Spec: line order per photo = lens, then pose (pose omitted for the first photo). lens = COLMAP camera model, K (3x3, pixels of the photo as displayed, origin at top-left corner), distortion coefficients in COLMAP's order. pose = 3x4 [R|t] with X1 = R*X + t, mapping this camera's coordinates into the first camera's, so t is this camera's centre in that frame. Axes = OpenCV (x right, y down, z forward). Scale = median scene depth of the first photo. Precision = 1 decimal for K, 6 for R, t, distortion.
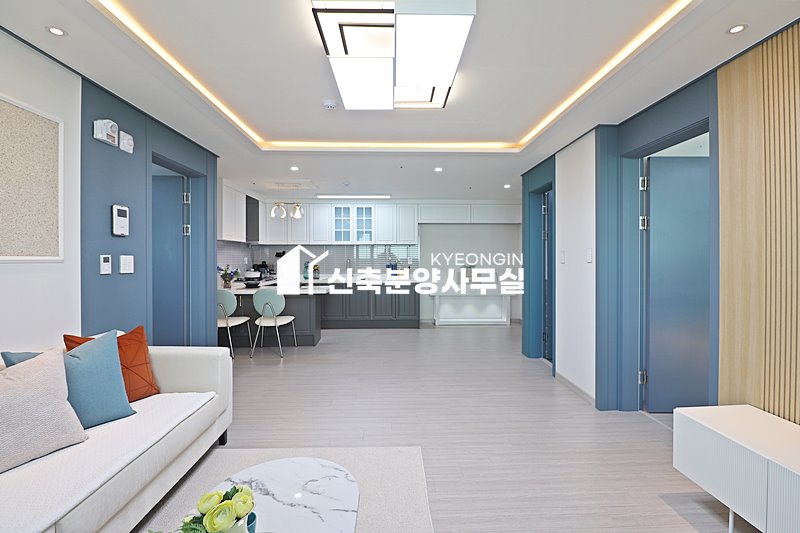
lens RADIAL K [[373.6, 0, 391.0], [0, 373.6, 262.3], [0, 0, 1]] dist [-0.002780, -0.007448]
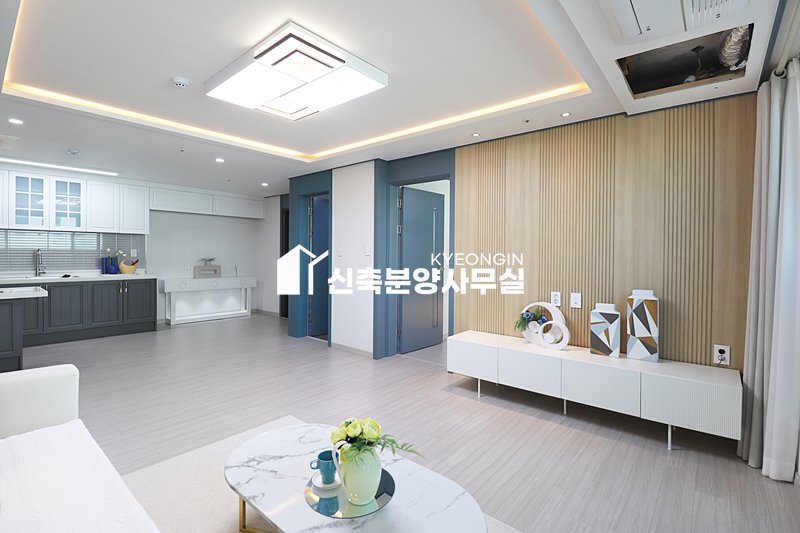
lens RADIAL K [[373.6, 0, 399.6], [0, 373.6, 258.9], [0, 0, 1]] dist [-0.002780, -0.007448]
pose [[0.666648, -0.002774, 0.745367, -0.380546], [-0.003223, 0.999973, 0.006605, 0.003226], [-0.745365, -0.006806, 0.666621, -0.009318]]
